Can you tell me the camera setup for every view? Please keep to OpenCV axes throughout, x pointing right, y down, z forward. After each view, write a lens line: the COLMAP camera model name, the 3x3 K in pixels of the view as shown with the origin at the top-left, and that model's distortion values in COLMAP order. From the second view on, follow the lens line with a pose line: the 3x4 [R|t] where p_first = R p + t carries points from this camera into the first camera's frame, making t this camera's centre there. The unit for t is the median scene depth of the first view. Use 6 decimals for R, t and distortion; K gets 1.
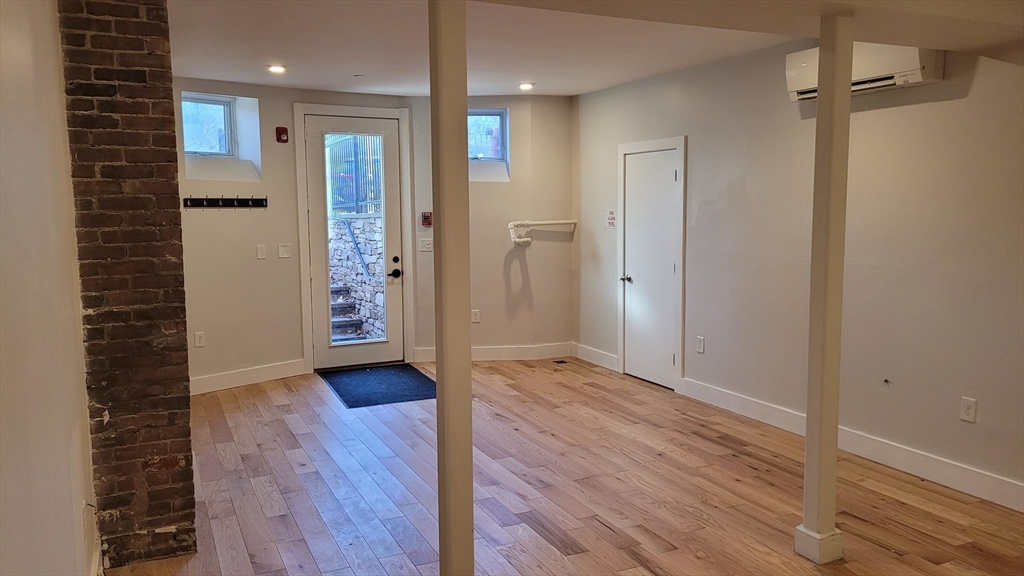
lens RADIAL K [[764.8, 0, 512.0], [0, 764.8, 288.0], [0, 0, 1]] dist [0.051804, -0.056636]
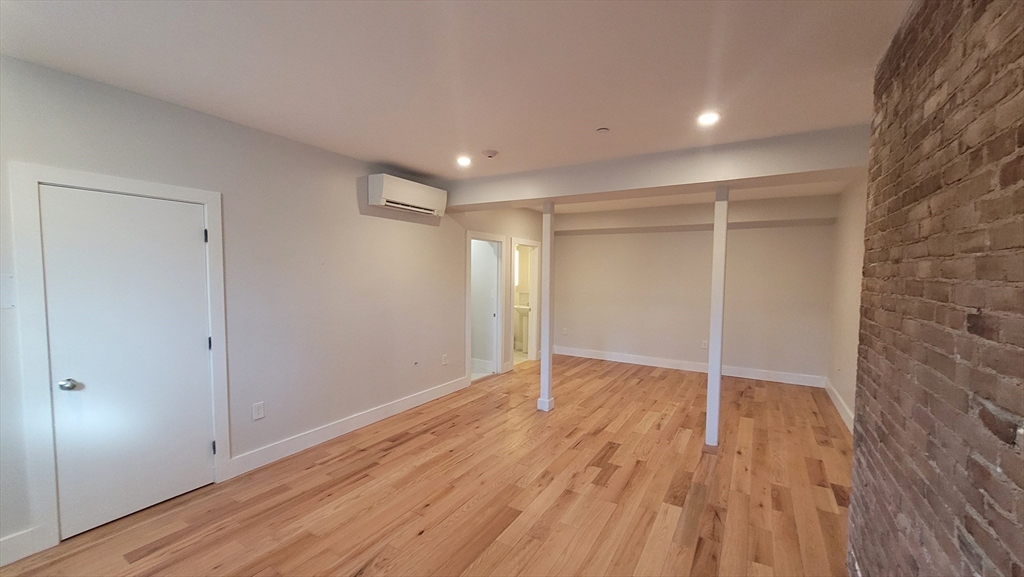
lens RADIAL K [[400.3, 0, 515.7], [0, 400.3, 298.3], [0, 0, 1]] dist [-0.000539, -0.000009]
pose [[-0.549508, -0.052009, 0.833868, -0.431483], [0.082950, 0.989733, 0.116393, -0.122748], [-0.831360, 0.133128, -0.539552, 1.176179]]
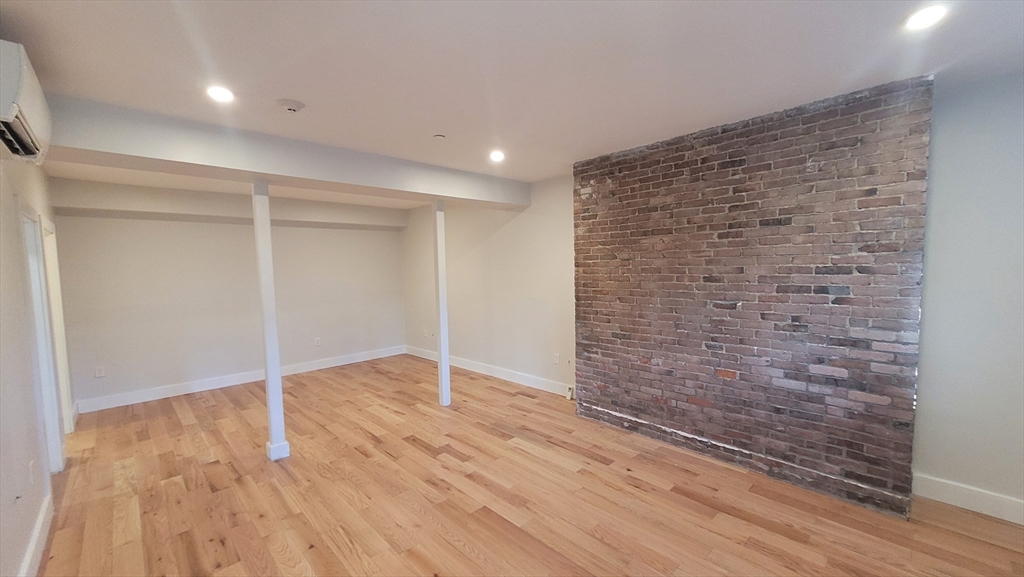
lens RADIAL K [[400.3, 0, 515.7], [0, 400.3, 298.3], [0, 0, 1]] dist [-0.000539, -0.000009]
pose [[-0.942901, 0.055961, -0.328338, 0.095927], [-0.005830, 0.982861, 0.184256, -0.154119], [0.333022, 0.175649, -0.926414, 1.377802]]
